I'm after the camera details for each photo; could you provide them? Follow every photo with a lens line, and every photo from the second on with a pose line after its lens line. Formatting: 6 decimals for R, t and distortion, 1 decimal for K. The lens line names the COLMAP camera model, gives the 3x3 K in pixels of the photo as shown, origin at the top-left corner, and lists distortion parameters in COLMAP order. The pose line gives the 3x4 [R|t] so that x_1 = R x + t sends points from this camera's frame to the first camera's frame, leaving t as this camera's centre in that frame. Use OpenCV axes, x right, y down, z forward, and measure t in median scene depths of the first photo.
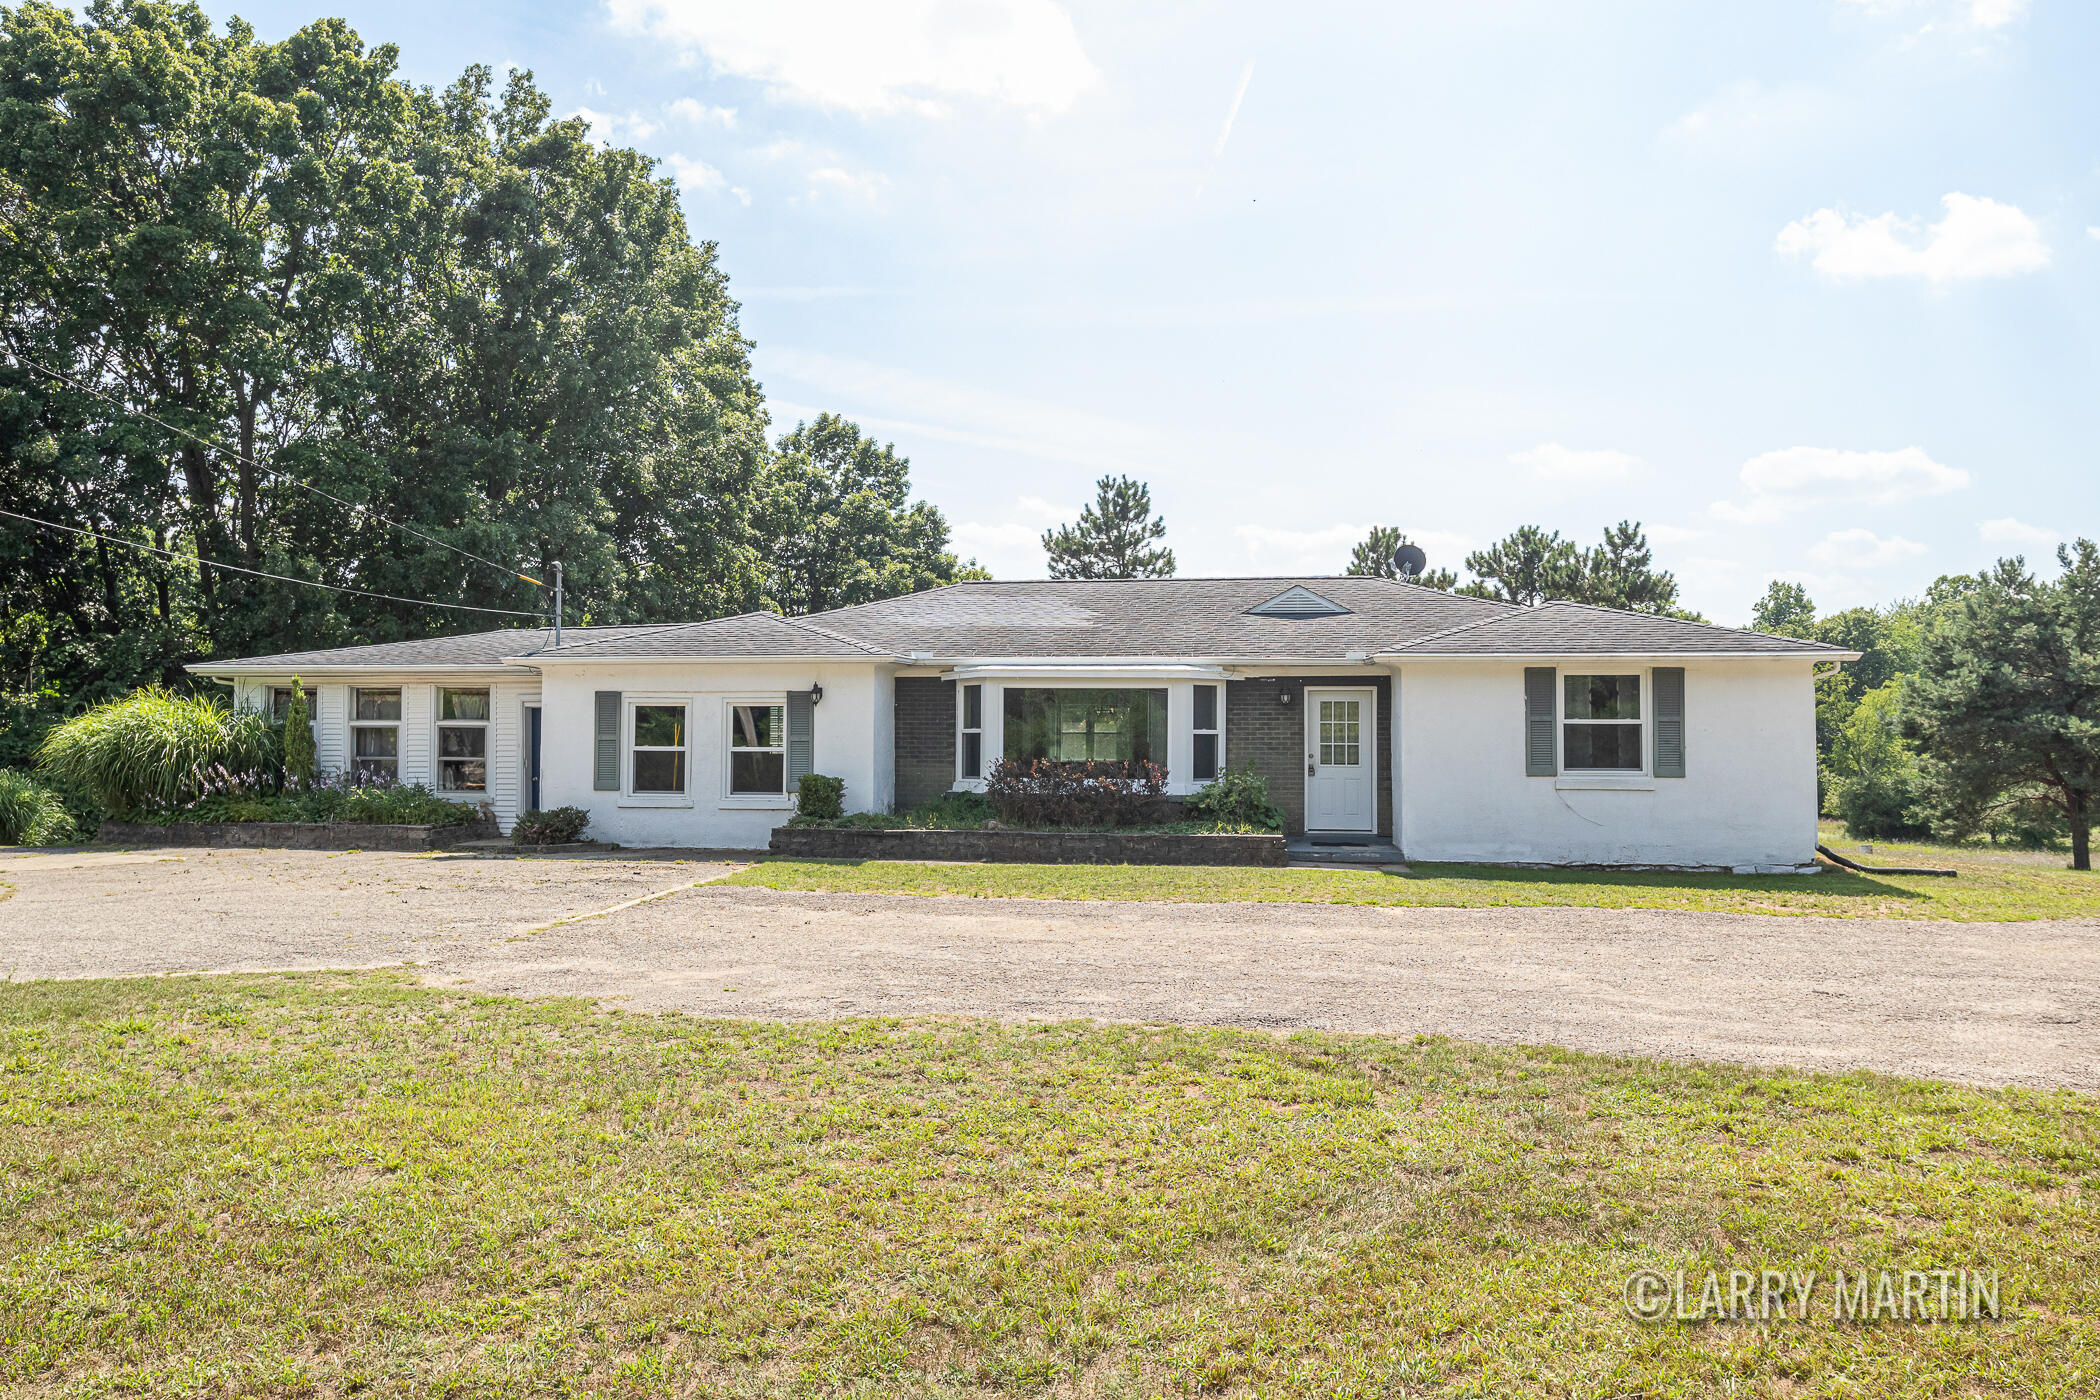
lens RADIAL K [[1454.7, 0, 1050.0], [0, 1454.7, 700.0], [0, 0, 1]] dist [-0.016717, -0.000796]
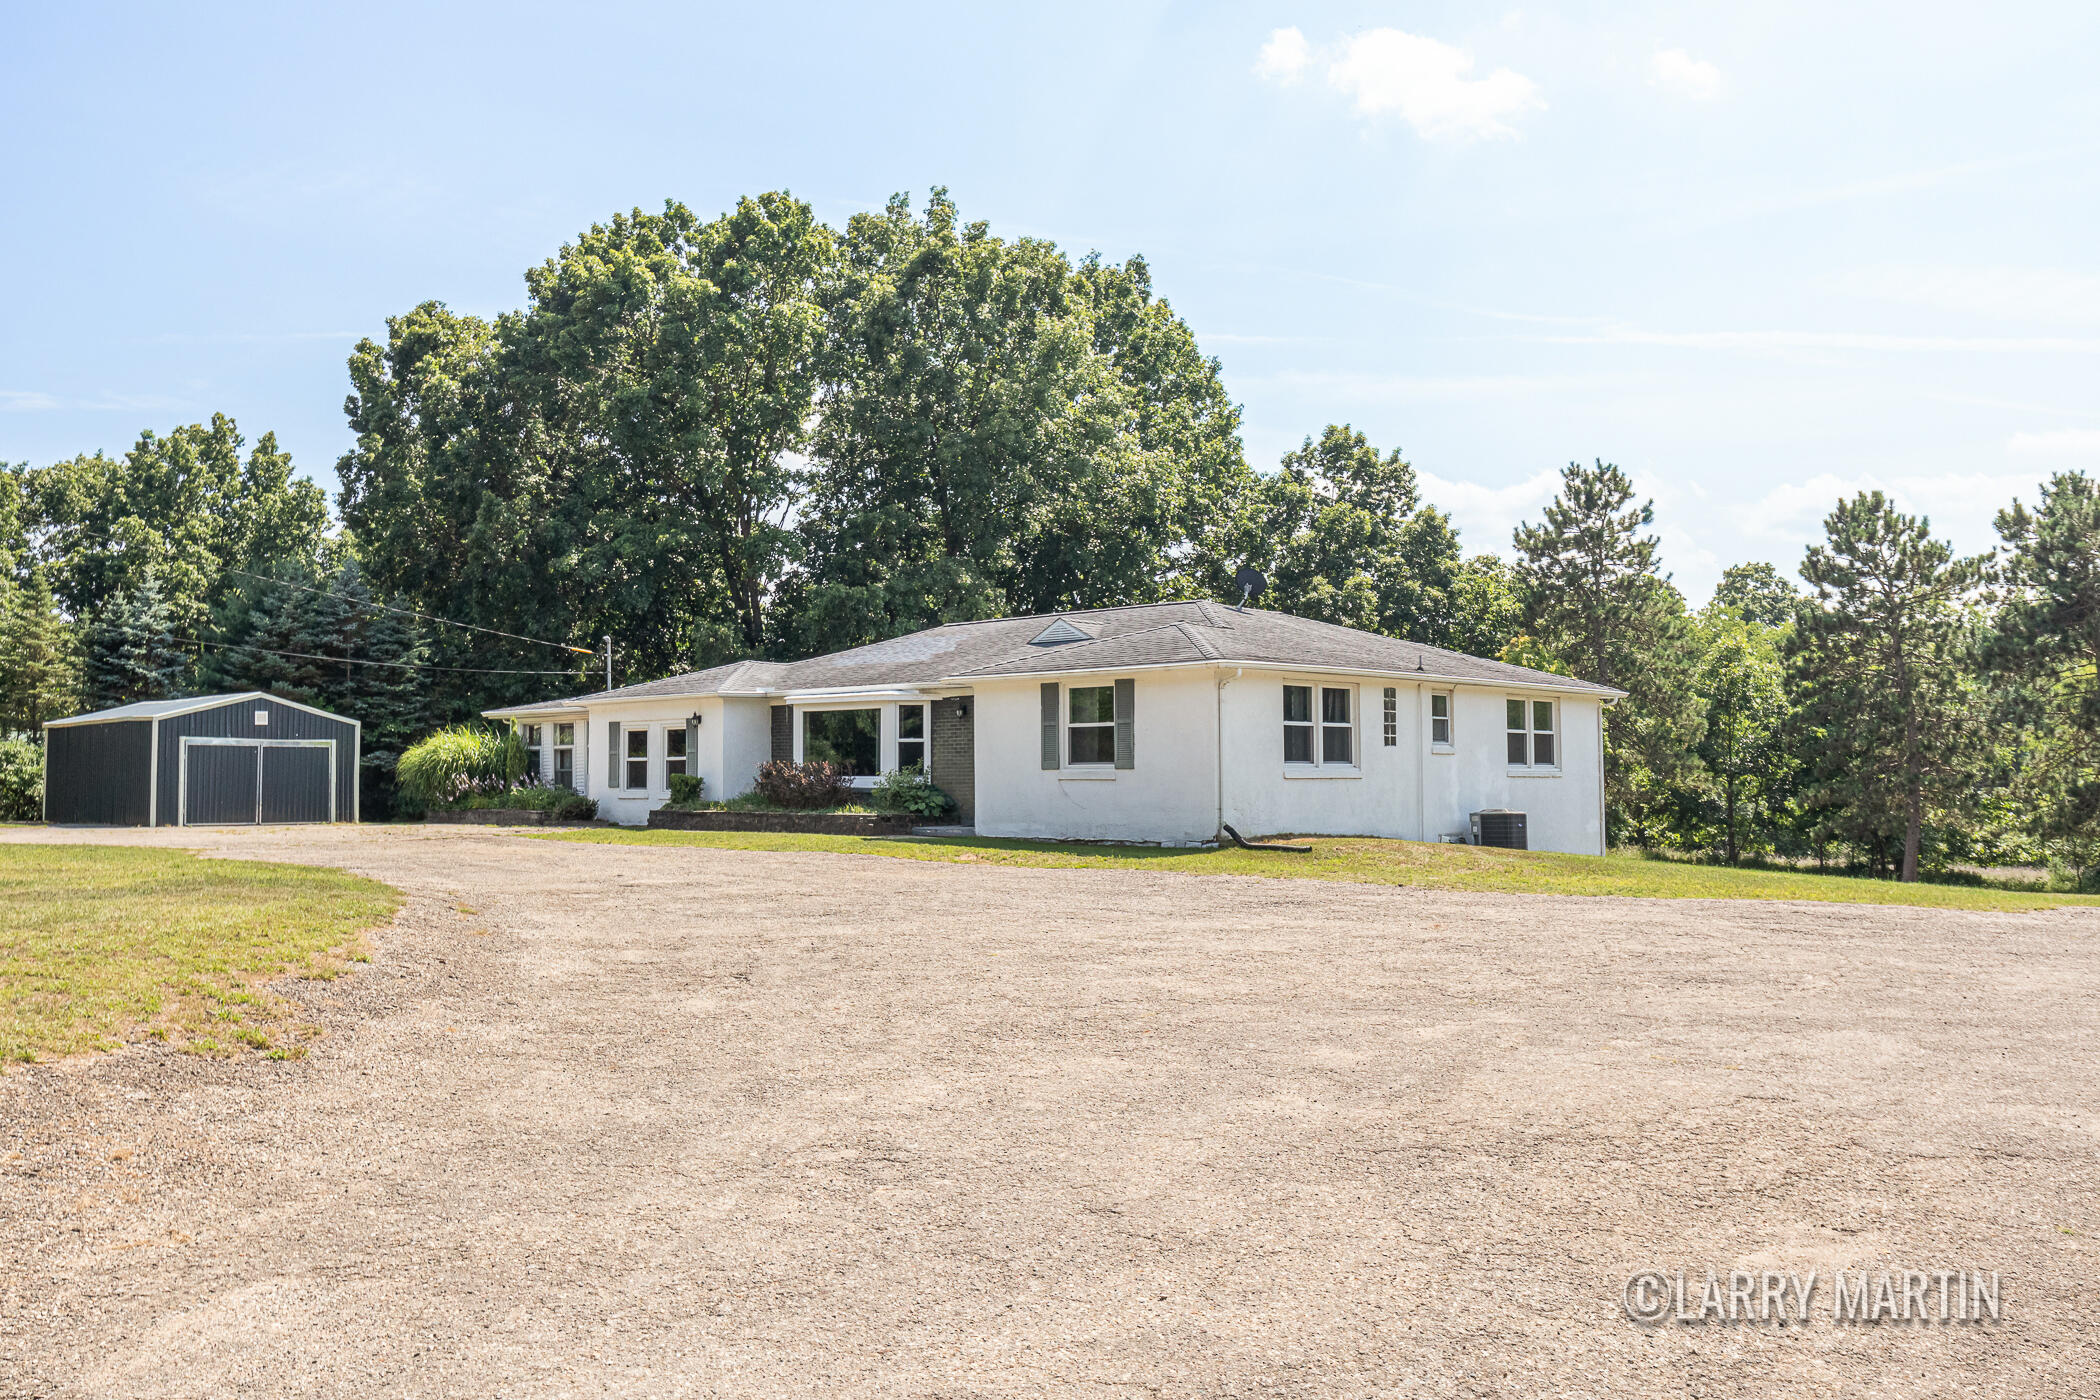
lens RADIAL K [[1828.1, 0, 1050.0], [0, 1828.1, 700.0], [0, 0, 1]] dist [-0.005413, -0.004193]
pose [[0.803531, -0.034077, -0.594287, 1.266343], [0.025345, 0.999413, -0.023039, 0.028289], [0.594724, 0.003450, 0.803923, -0.274453]]
